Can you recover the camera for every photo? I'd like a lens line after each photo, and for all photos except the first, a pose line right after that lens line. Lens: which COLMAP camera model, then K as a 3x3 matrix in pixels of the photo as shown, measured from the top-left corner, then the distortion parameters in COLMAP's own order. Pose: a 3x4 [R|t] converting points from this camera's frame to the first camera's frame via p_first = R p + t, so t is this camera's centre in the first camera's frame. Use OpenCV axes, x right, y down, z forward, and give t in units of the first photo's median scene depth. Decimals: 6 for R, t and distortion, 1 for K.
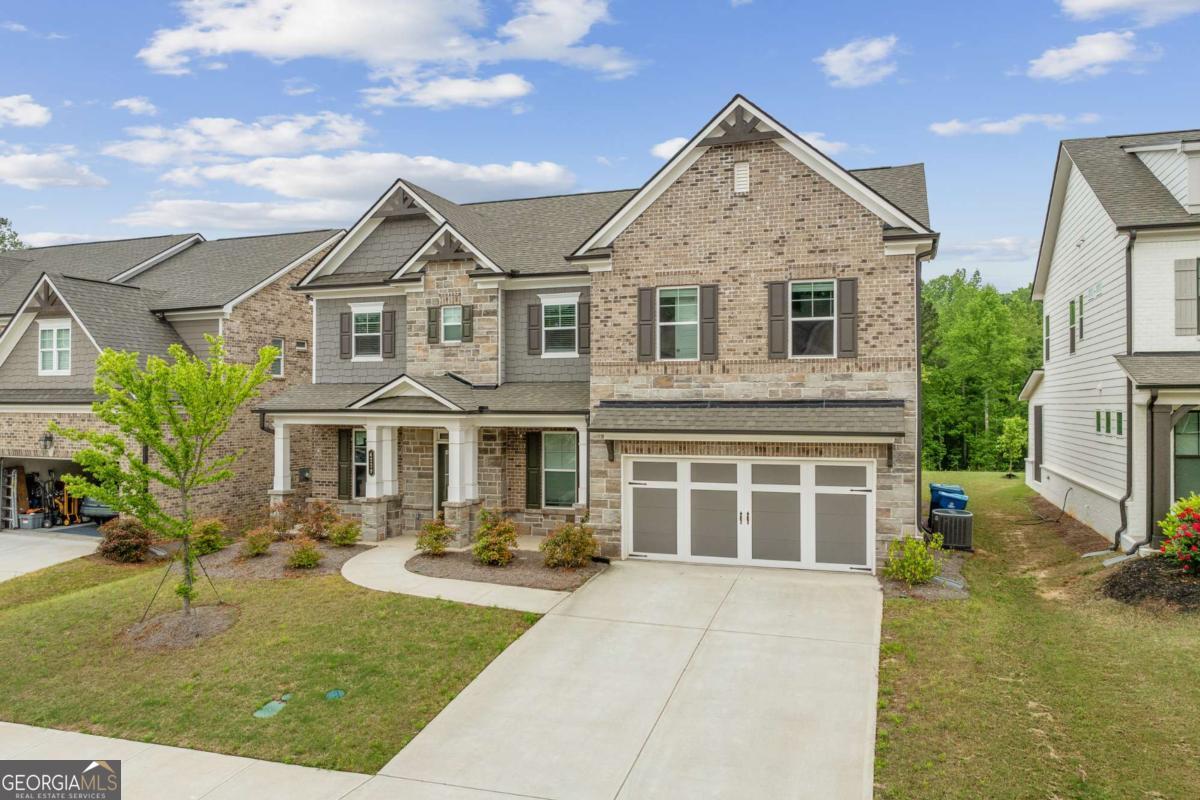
lens RADIAL K [[856.0, 0, 593.1], [0, 856.0, 397.4], [0, 0, 1]] dist [-0.045464, 0.003453]
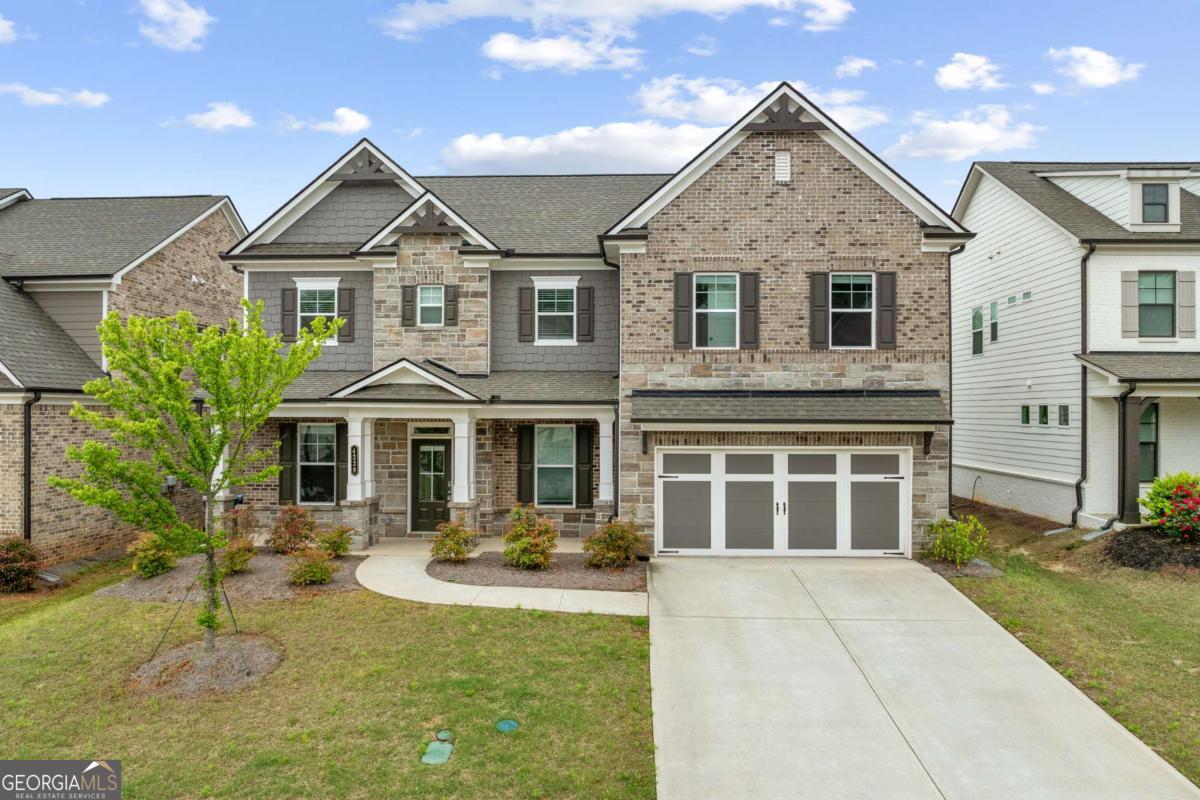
lens RADIAL K [[856.0, 0, 596.1], [0, 856.0, 403.2], [0, 0, 1]] dist [-0.045464, 0.003453]
pose [[0.955141, 0.005777, 0.296097, -0.314855], [-0.005519, 0.999983, -0.001706, 0.020794], [-0.296102, -0.000004, 0.955156, 0.111148]]
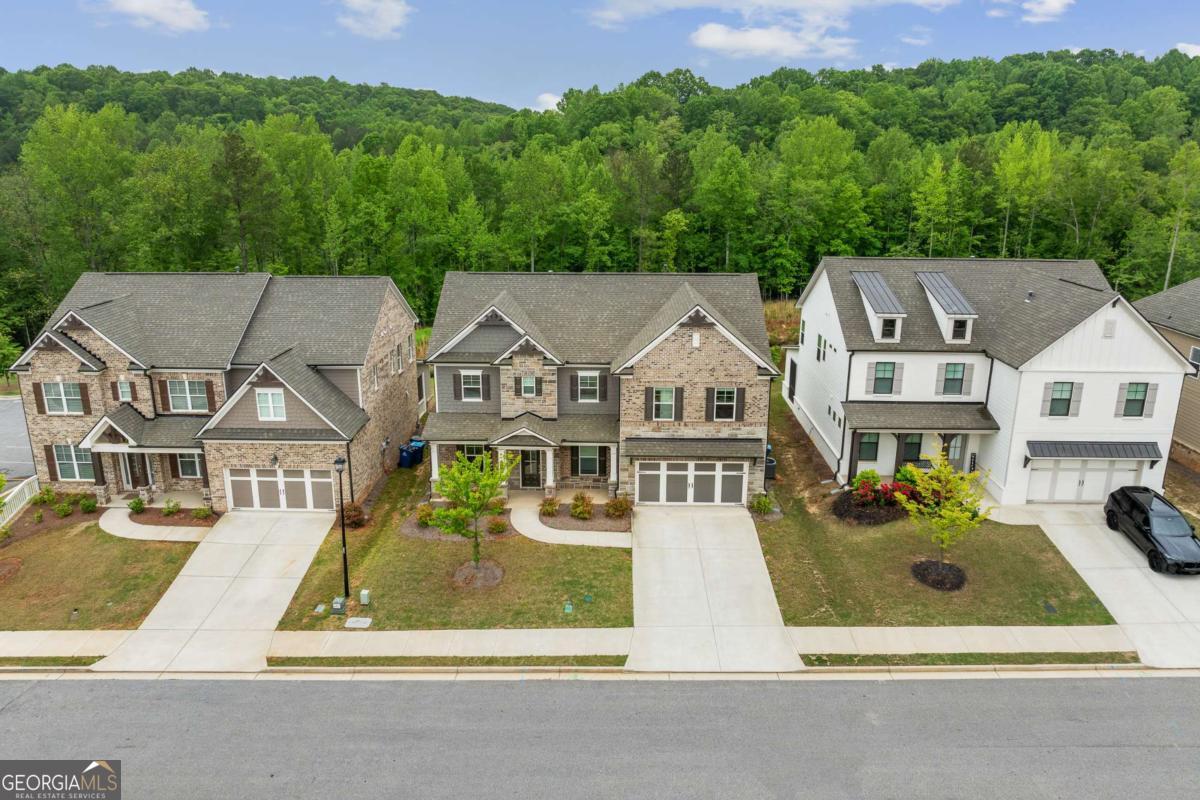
lens RADIAL K [[856.0, 0, 590.1], [0, 856.0, 397.8], [0, 0, 1]] dist [-0.045464, 0.003453]
pose [[0.951457, -0.084417, 0.295978, -0.705120], [-0.001781, 0.960125, 0.279565, -0.693670], [-0.307776, -0.266522, 0.913367, -0.894752]]
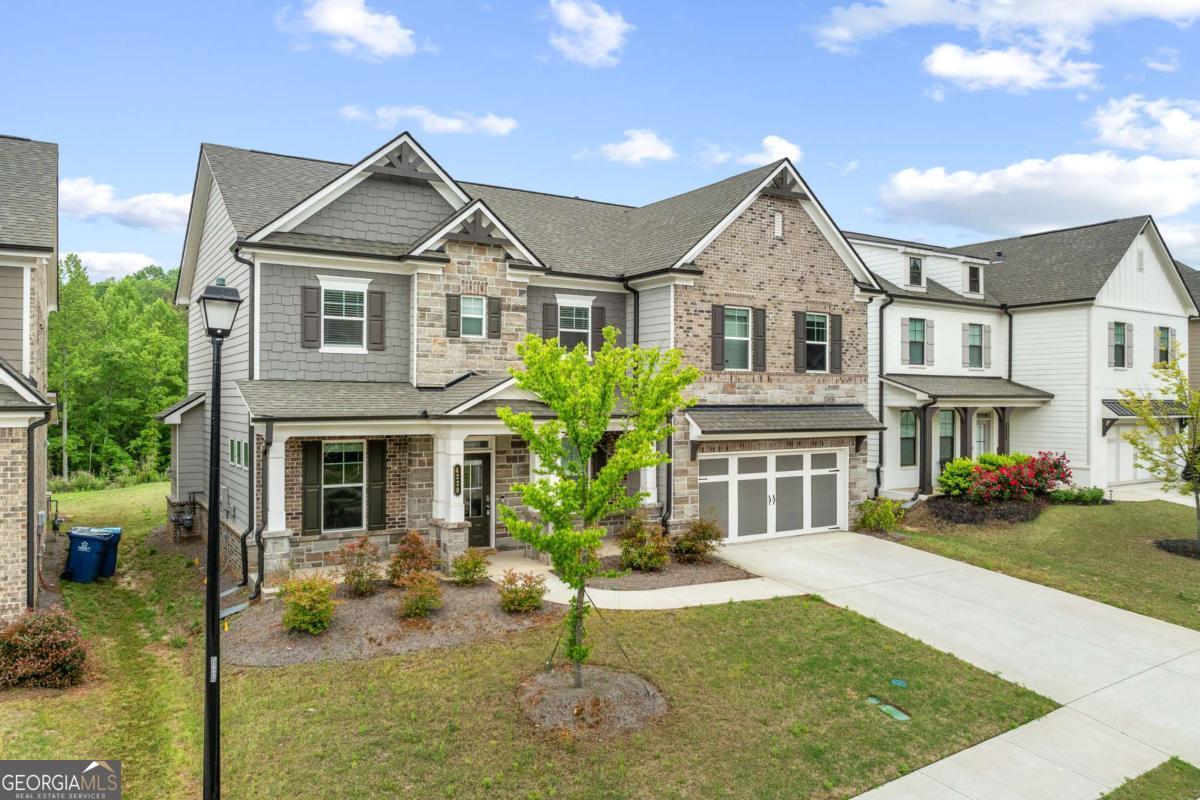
lens RADIAL K [[856.0, 0, 601.6], [0, 856.0, 394.8], [0, 0, 1]] dist [-0.045464, 0.003453]
pose [[0.610361, 0.006544, 0.792096, -0.925052], [-0.008913, 0.999959, -0.001393, -0.006593], [-0.792073, -0.006209, 0.610395, 0.430976]]
